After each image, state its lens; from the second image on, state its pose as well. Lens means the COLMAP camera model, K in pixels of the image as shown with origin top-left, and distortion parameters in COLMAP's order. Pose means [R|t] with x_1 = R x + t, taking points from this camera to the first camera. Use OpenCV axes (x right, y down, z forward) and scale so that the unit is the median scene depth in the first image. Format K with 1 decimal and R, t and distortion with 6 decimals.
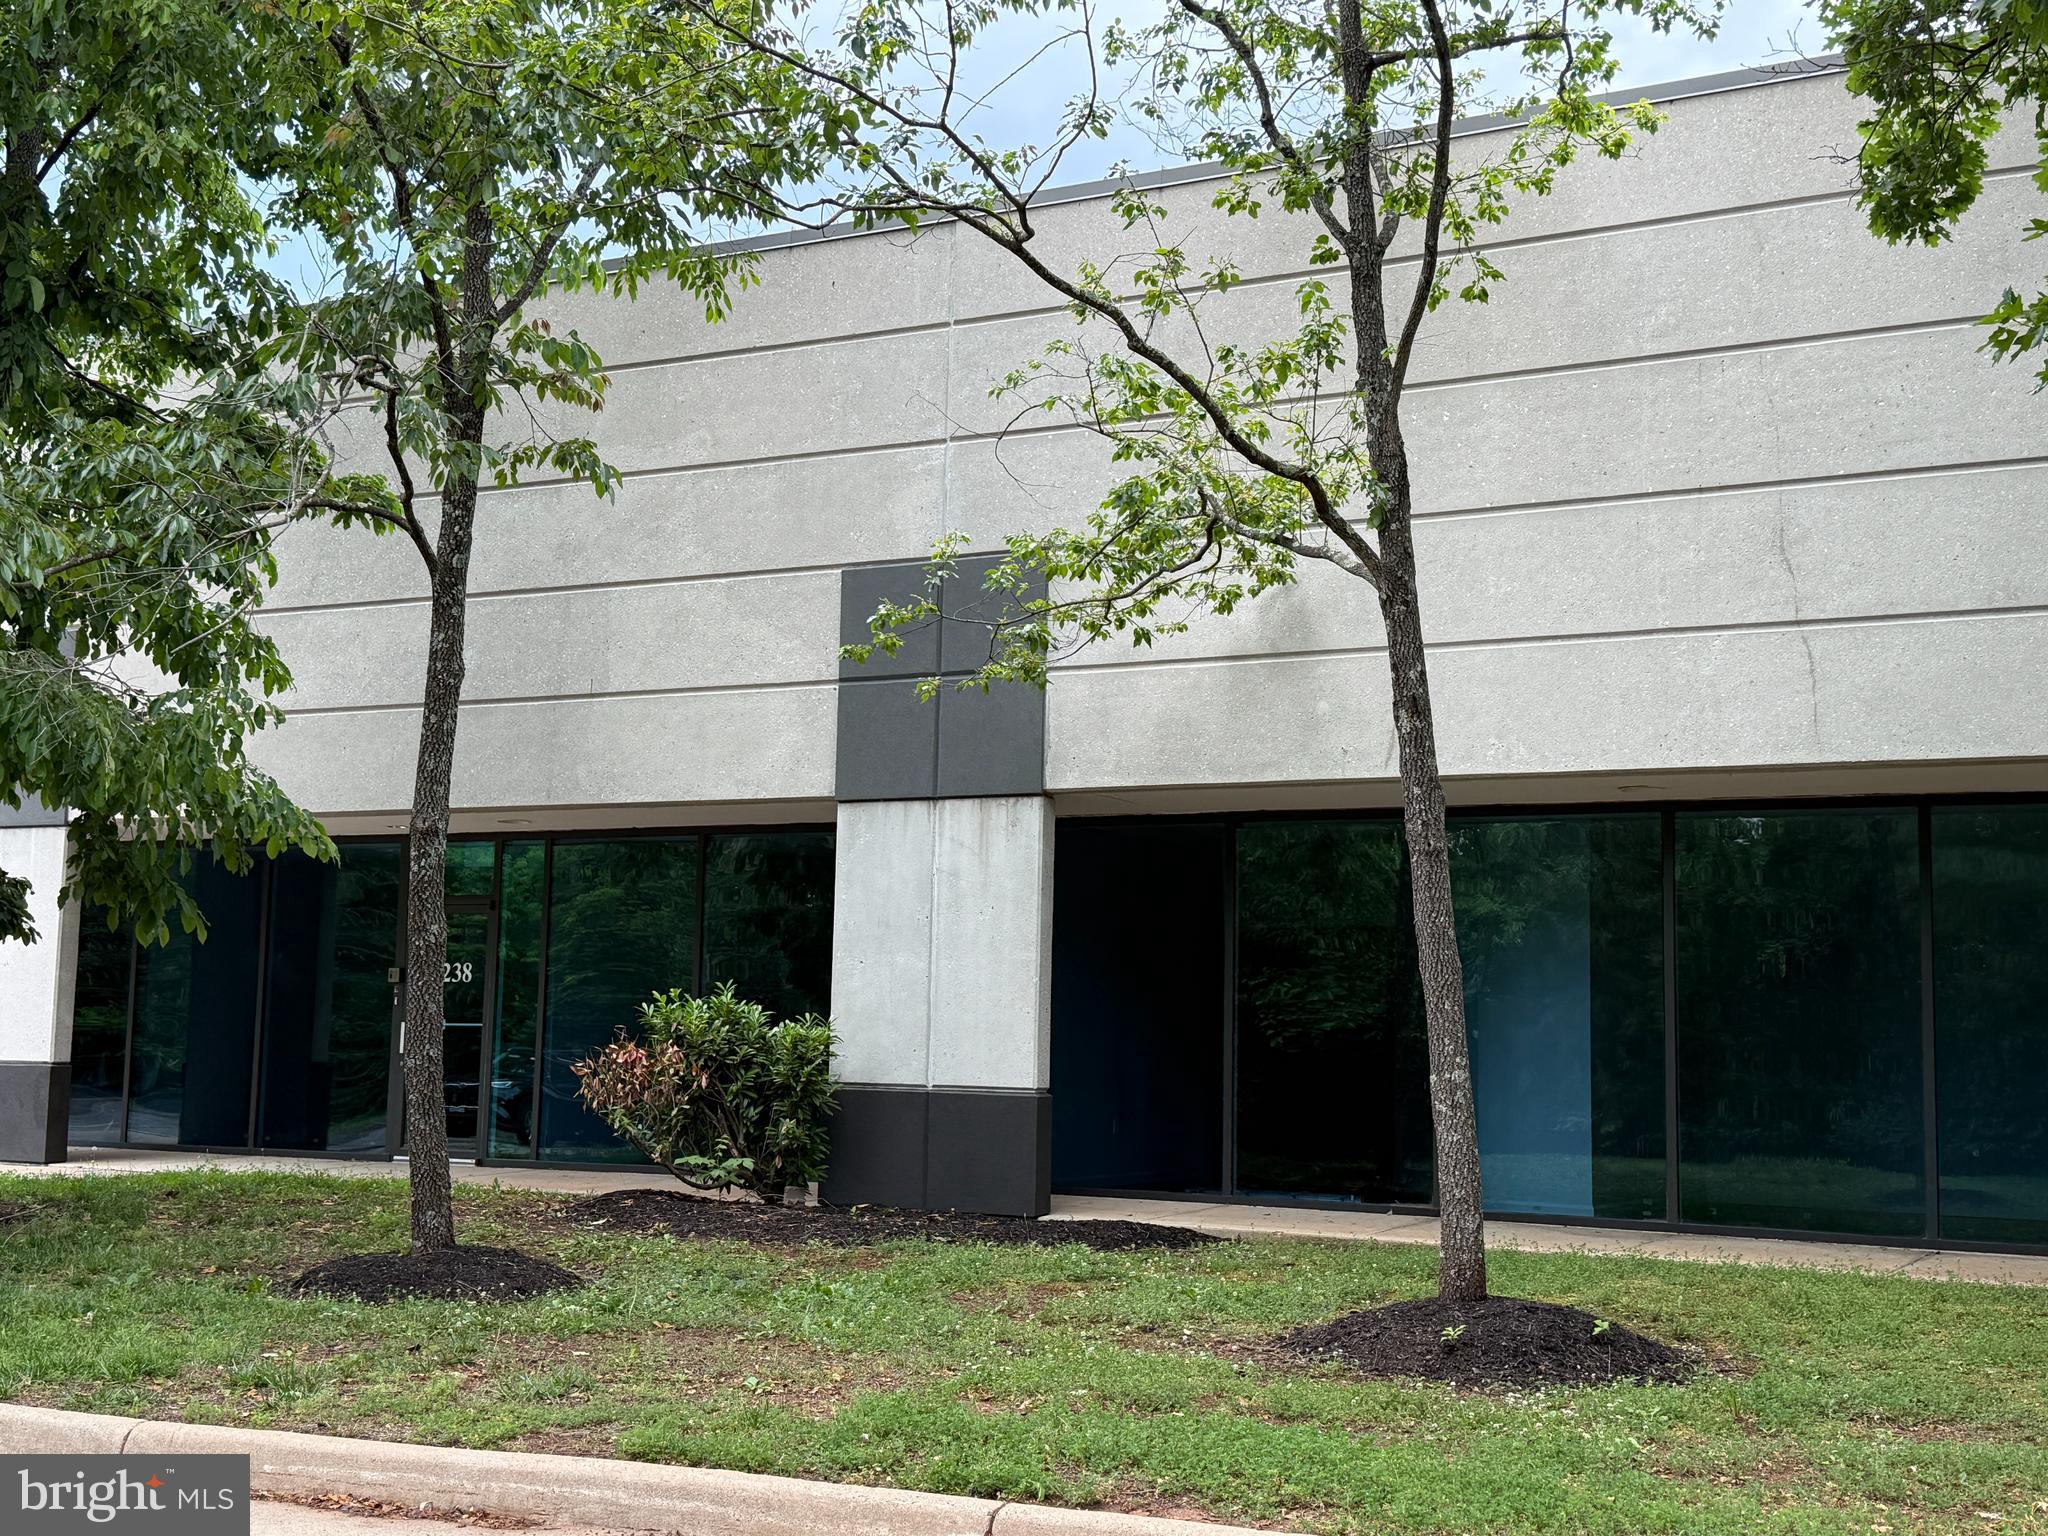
lens RADIAL K [[2450.7, 0, 1024.0], [0, 2450.7, 768.0], [0, 0, 1]] dist [0.126048, -0.002050]
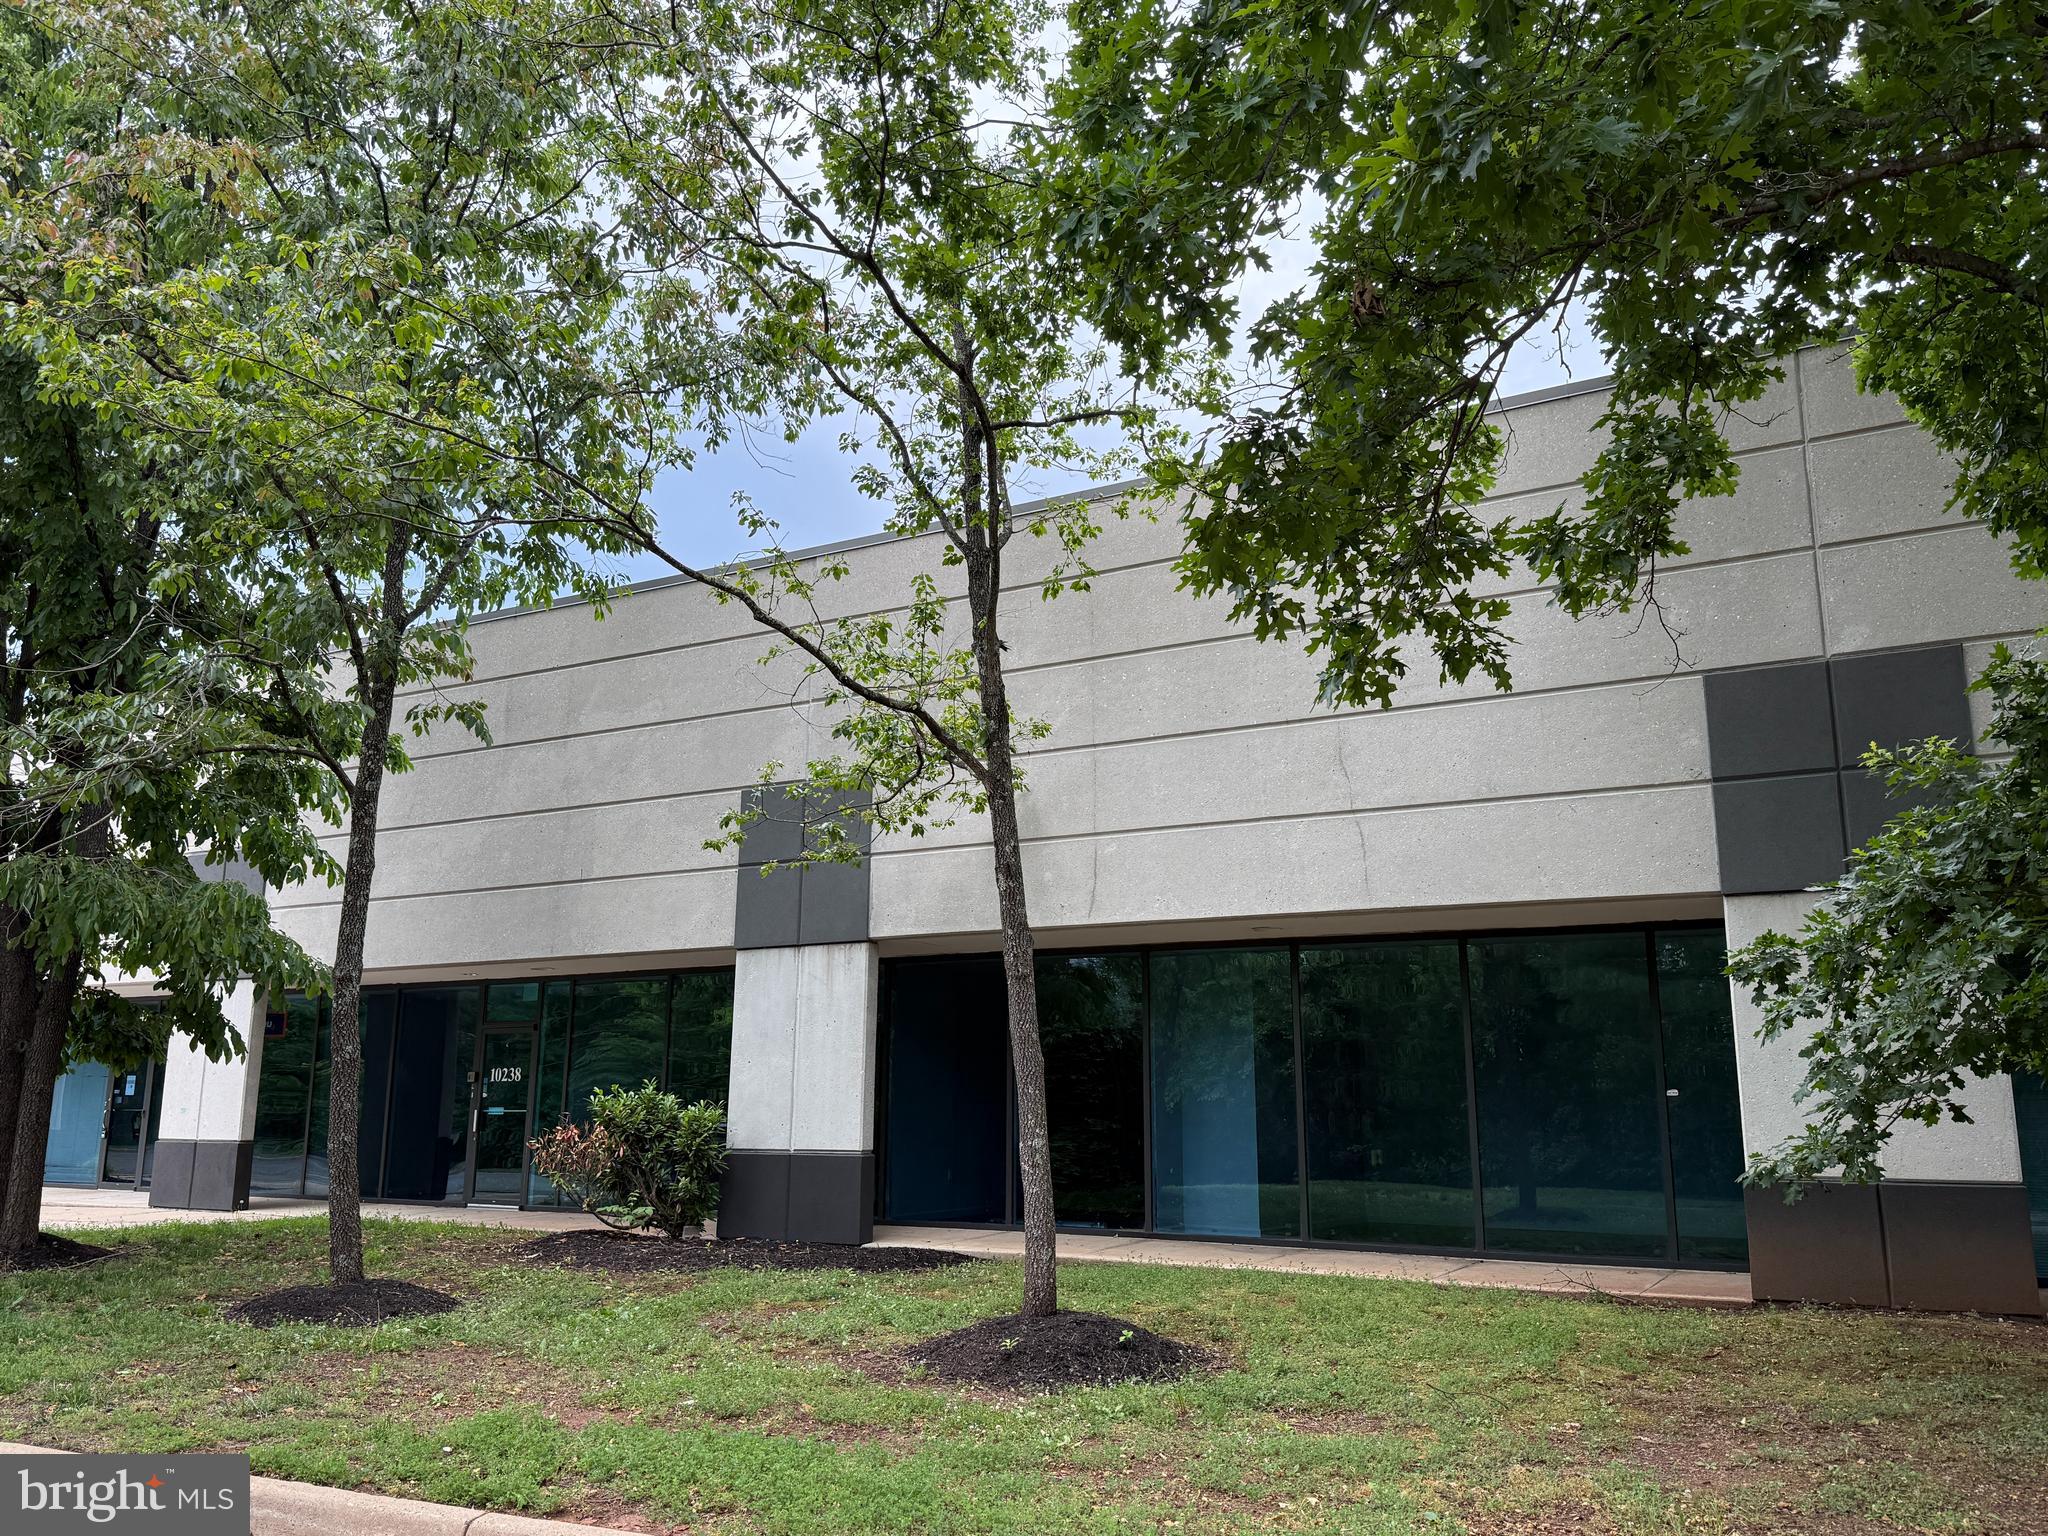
lens RADIAL K [[1559.5, 0, 1024.0], [0, 1559.5, 768.0], [0, 0, 1]] dist [0.167445, -0.289063]
pose [[0.999355, -0.022406, -0.028060, 0.128853], [0.019472, 0.994718, -0.100781, 0.003982], [0.030170, 0.100169, 0.994513, 0.073980]]
